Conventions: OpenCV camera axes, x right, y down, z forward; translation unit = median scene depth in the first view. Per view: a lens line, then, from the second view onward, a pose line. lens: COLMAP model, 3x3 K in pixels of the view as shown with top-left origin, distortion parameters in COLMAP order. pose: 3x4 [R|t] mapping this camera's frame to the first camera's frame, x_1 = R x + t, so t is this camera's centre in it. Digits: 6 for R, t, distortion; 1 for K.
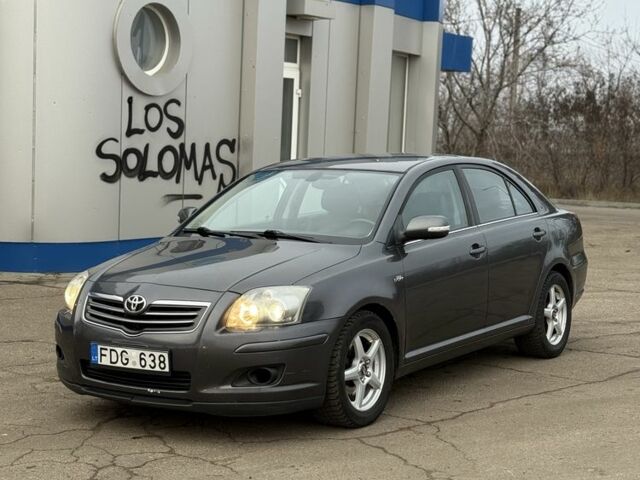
lens RADIAL K [[1156.3, 0, 320.0], [0, 1156.3, 240.0], [0, 0, 1]] dist [0.073928, 0.150406]
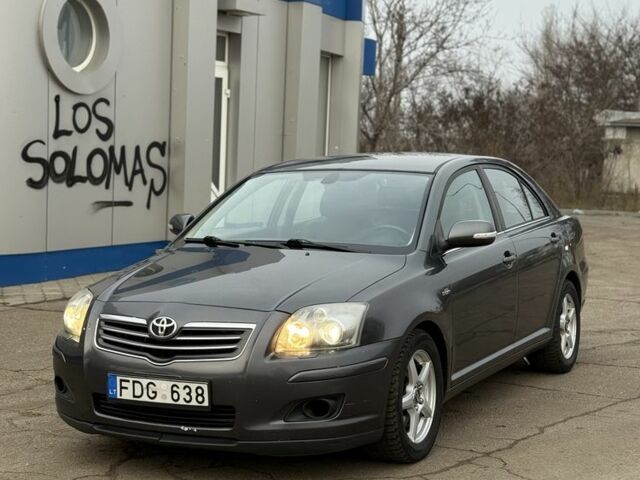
lens RADIAL K [[1156.3, 0, 320.0], [0, 1156.3, 240.0], [0, 0, 1]] dist [0.073928, 0.150406]
pose [[0.993349, -0.011474, 0.114565, -0.115733], [0.012150, 0.999913, -0.005204, -0.002629], [-0.114495, 0.006561, 0.993402, 0.112905]]
